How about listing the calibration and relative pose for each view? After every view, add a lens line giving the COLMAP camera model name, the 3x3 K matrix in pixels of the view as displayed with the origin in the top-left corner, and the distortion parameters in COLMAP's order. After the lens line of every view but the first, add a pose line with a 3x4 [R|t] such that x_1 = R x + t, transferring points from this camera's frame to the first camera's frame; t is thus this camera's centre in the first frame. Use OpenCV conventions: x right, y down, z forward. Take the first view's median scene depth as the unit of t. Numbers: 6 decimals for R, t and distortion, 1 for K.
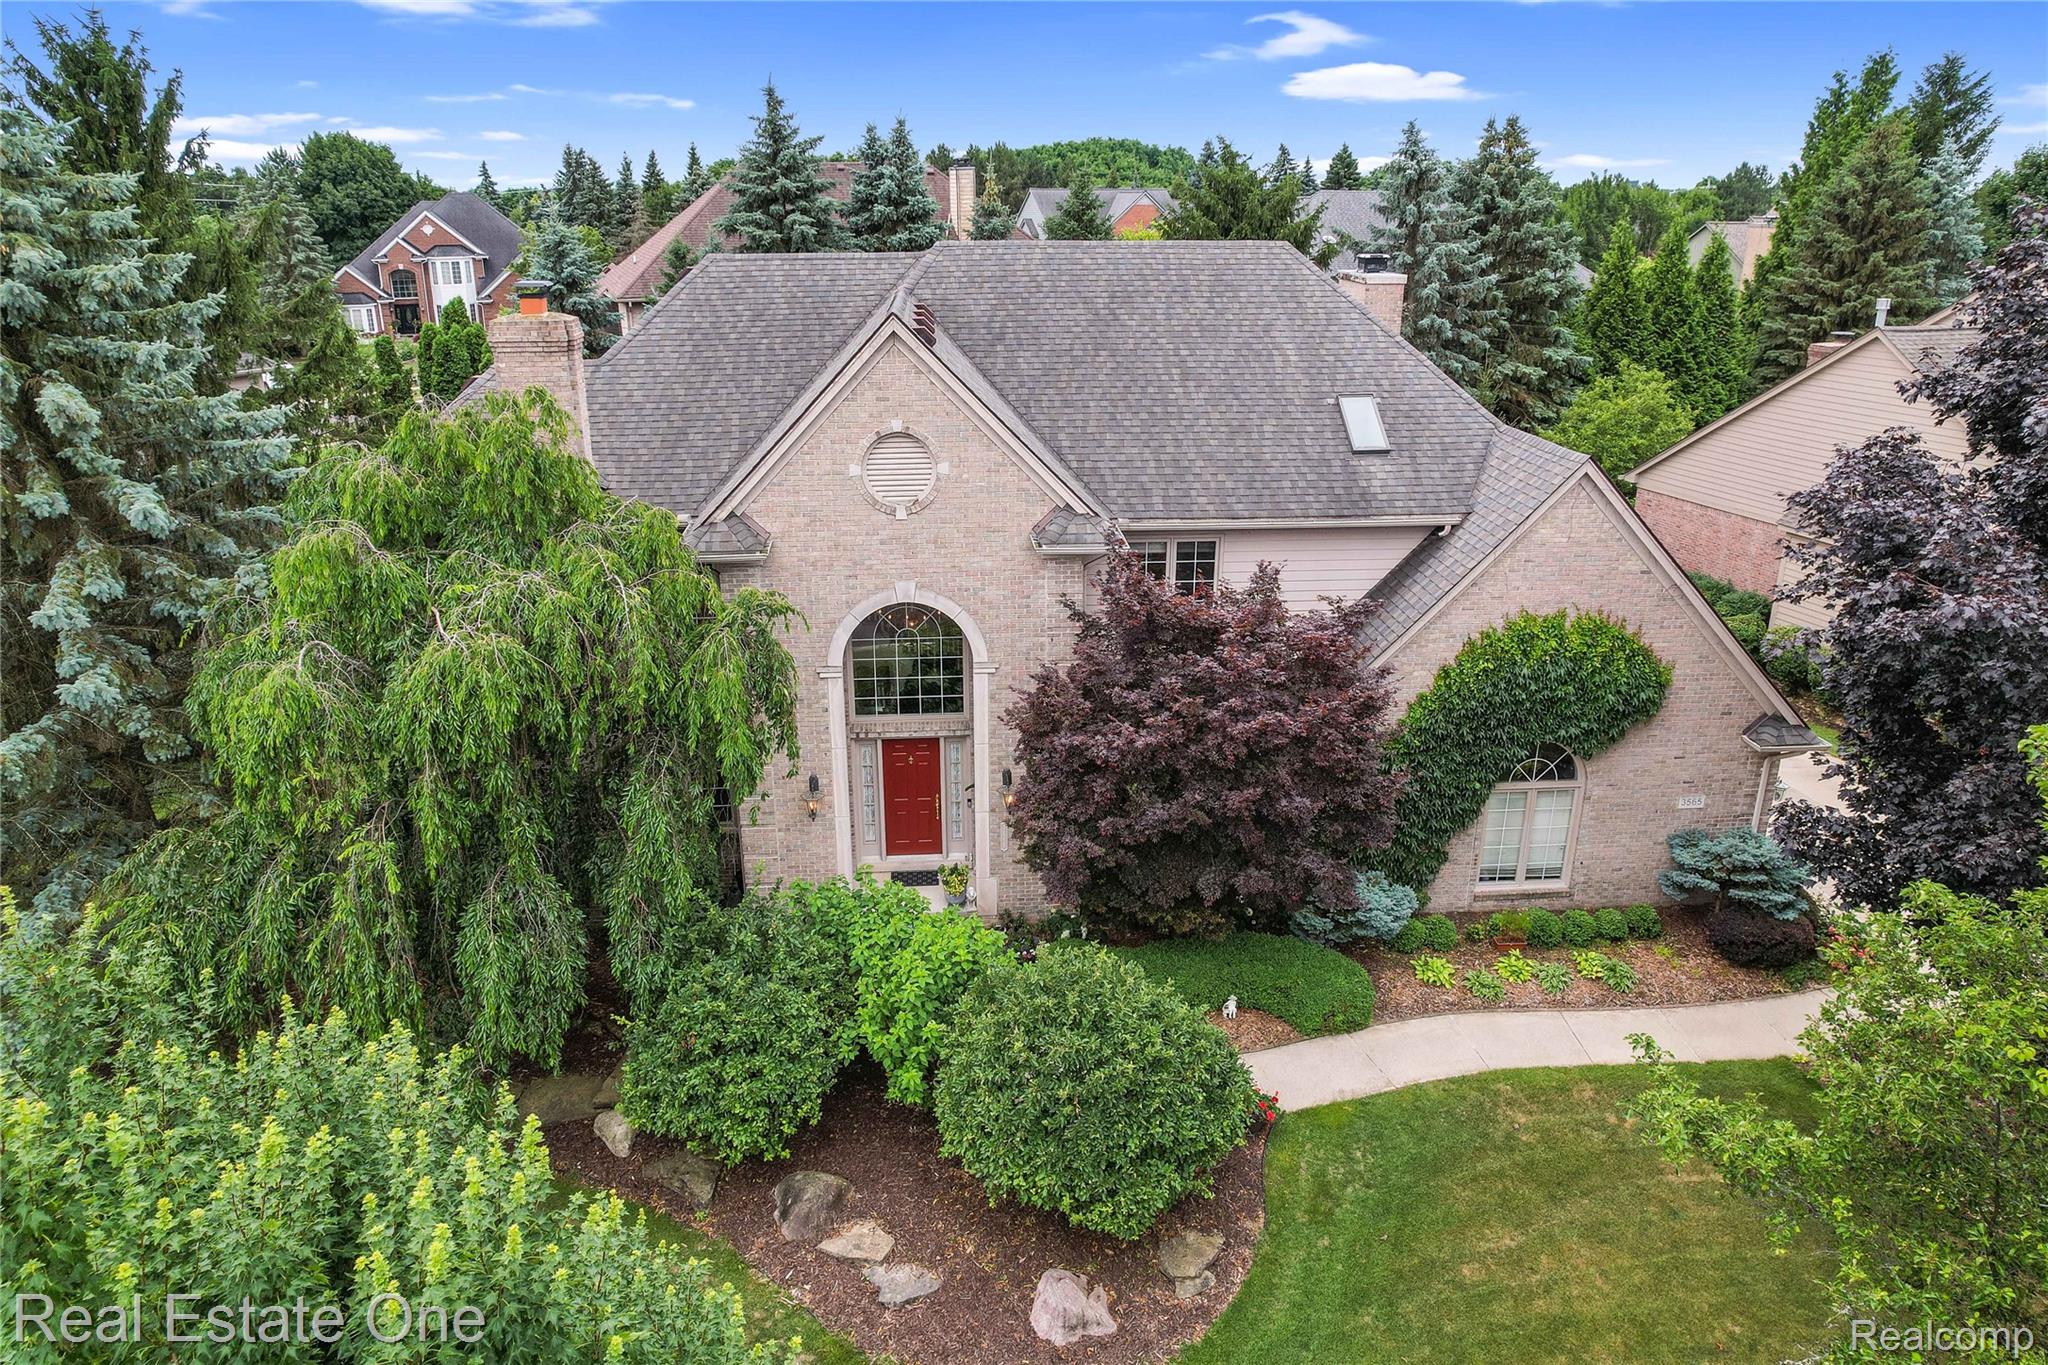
lens RADIAL K [[1376.2, 0, 1017.5], [0, 1376.2, 654.8], [0, 0, 1]] dist [-0.089970, 0.085033]
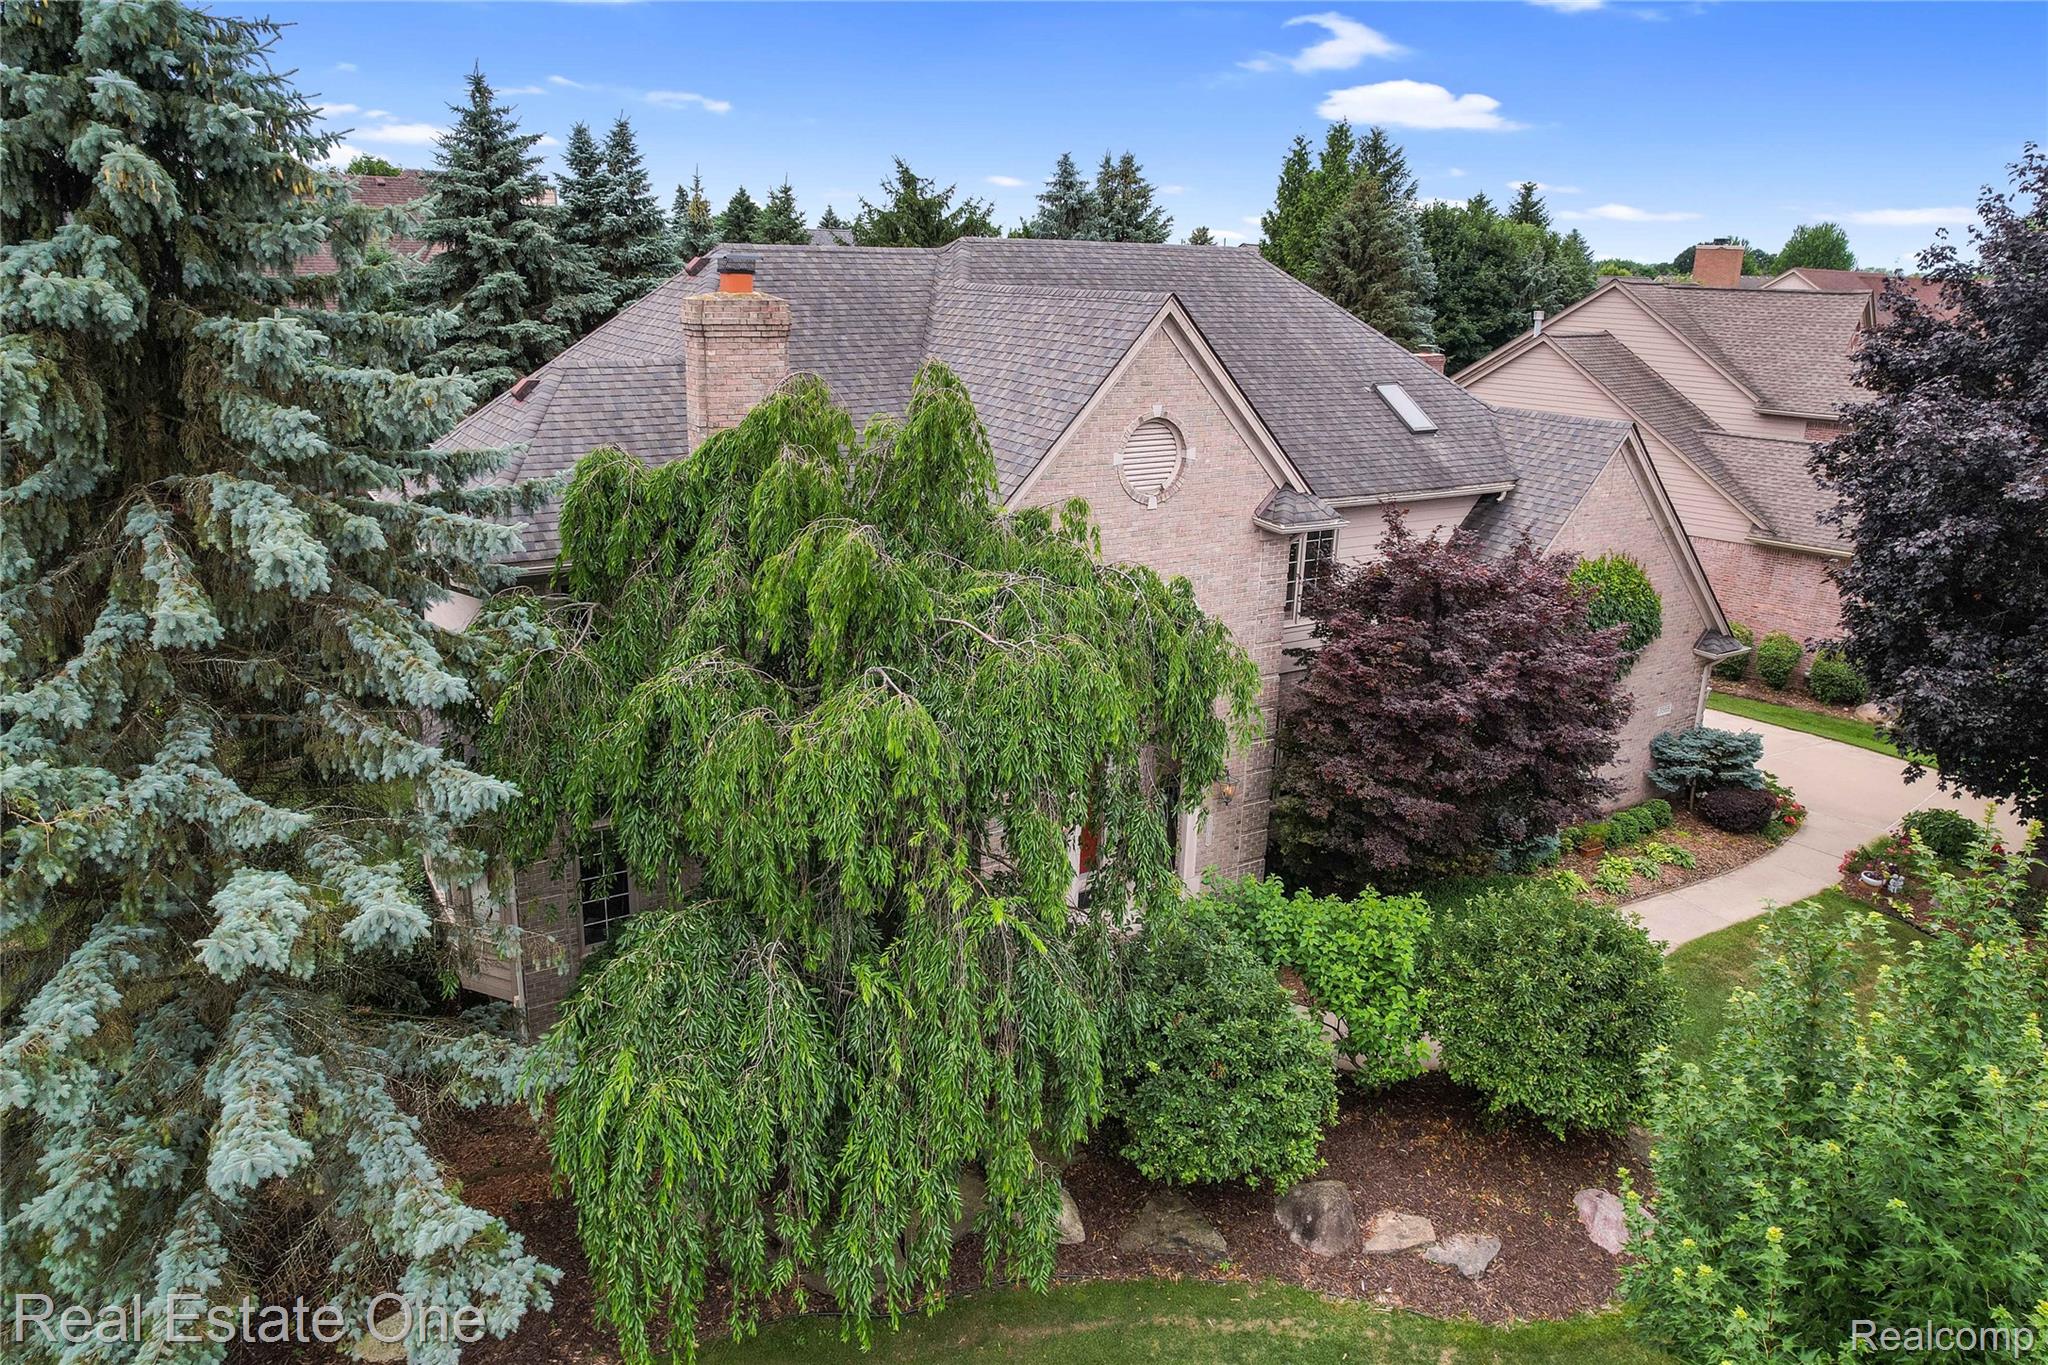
lens RADIAL K [[1384.9, 0, 1029.3], [0, 1384.9, 642.9], [0, 0, 1]] dist [-0.047731, -0.000584]
pose [[0.884612, -0.102989, 0.454814, -0.607802], [0.123560, 0.992214, -0.015646, -0.000771], [-0.449661, 0.070037, 0.890449, 0.178788]]
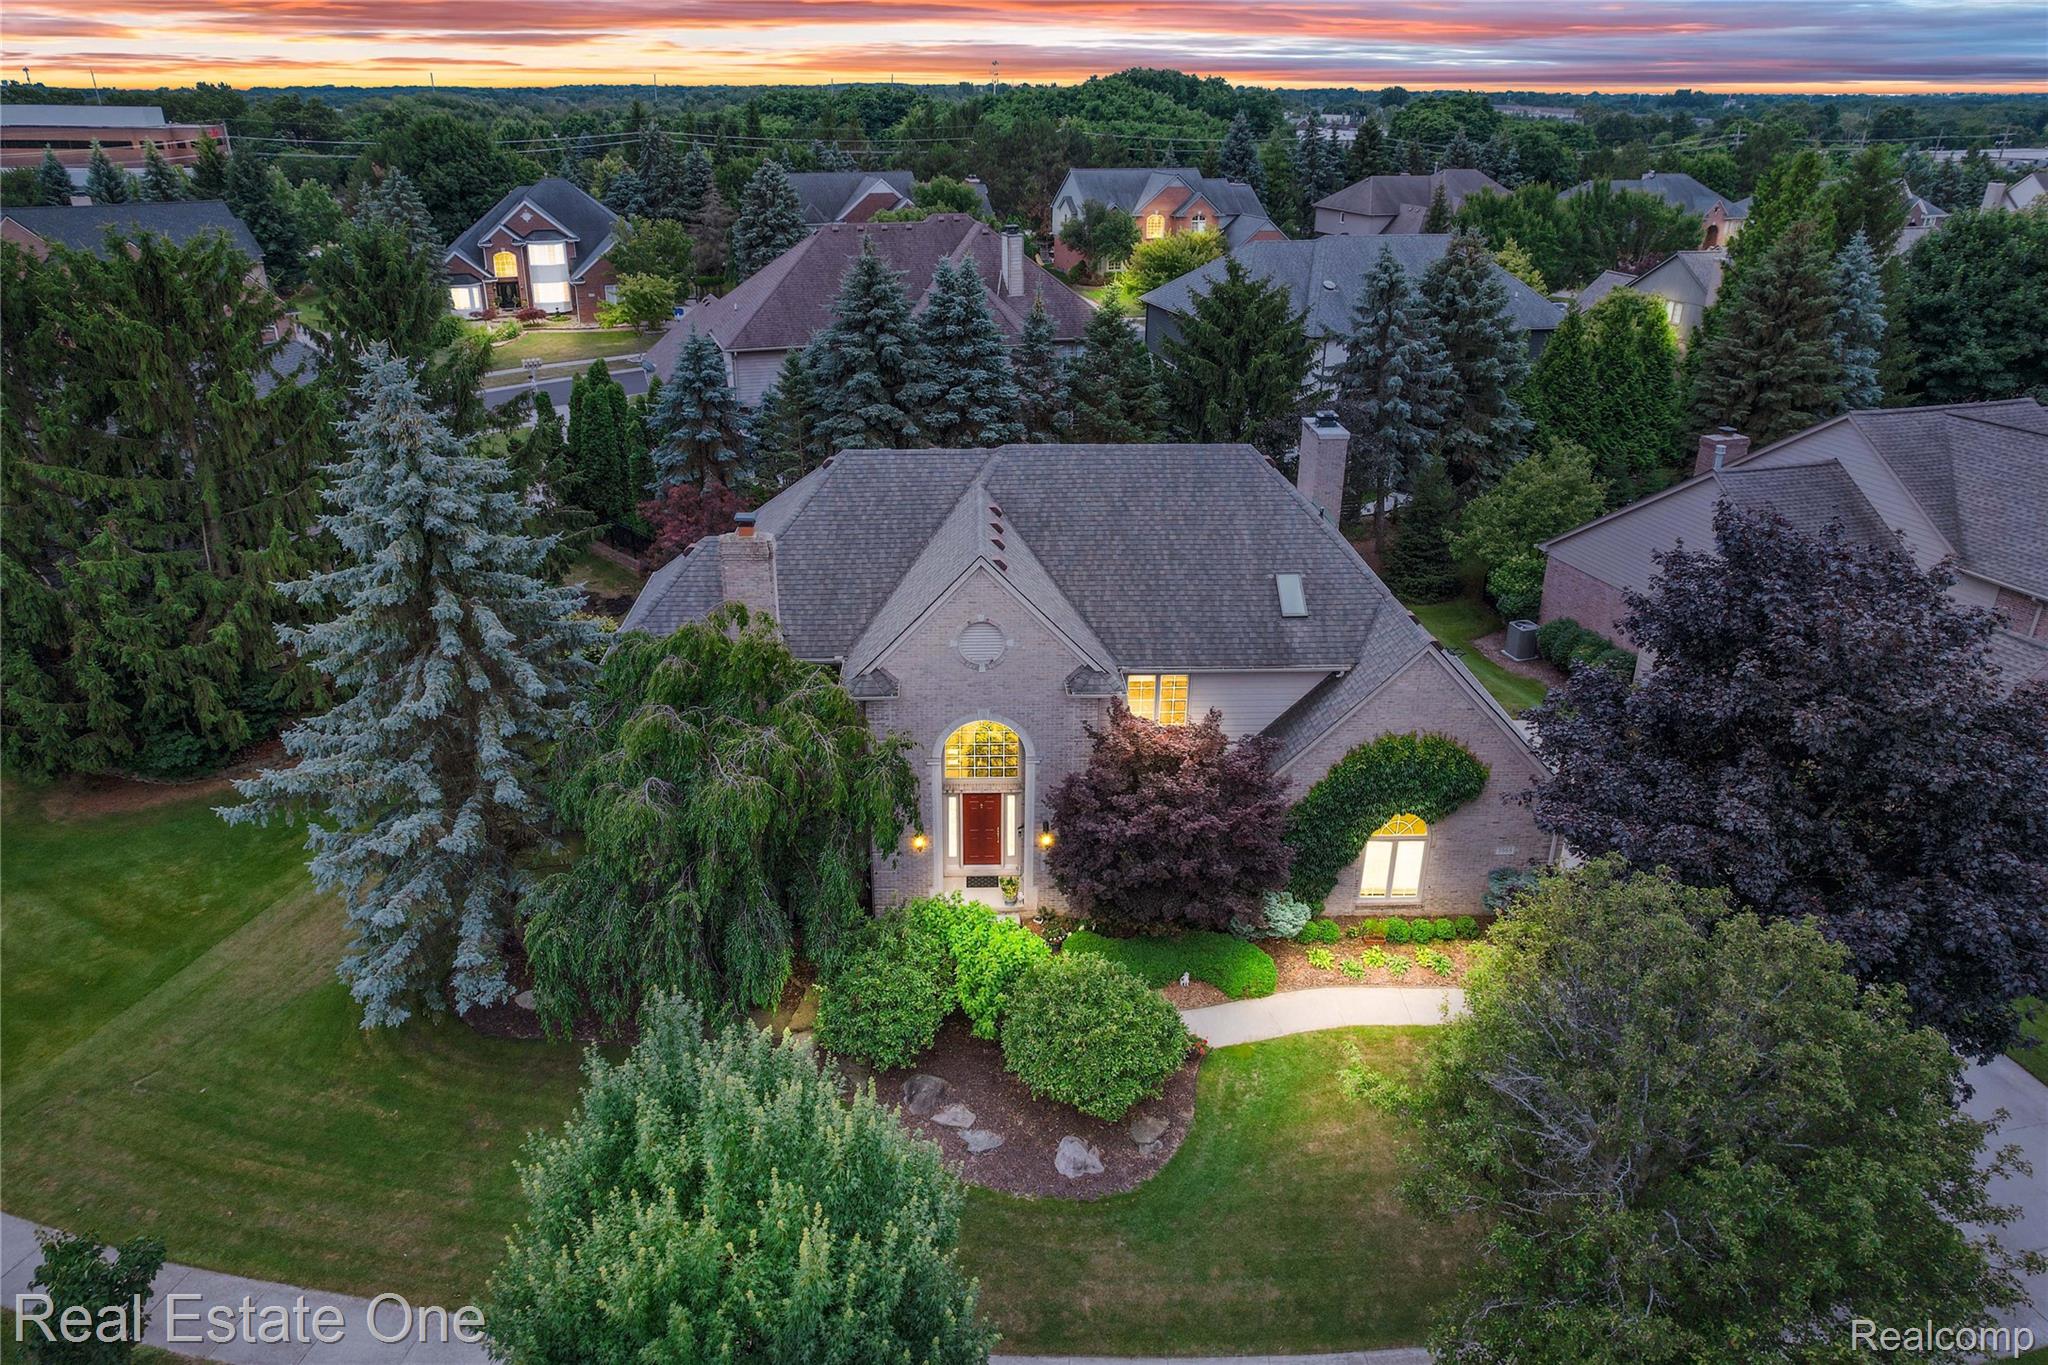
lens RADIAL K [[1324.0, 0, 979.5], [0, 1324.0, 708.7], [0, 0, 1]] dist [-0.079999, 0.058375]
pose [[0.998517, 0.020019, -0.050620, -0.010548], [-0.014053, 0.993198, 0.115589, -0.227924], [0.052589, -0.114706, 0.992006, -0.492580]]
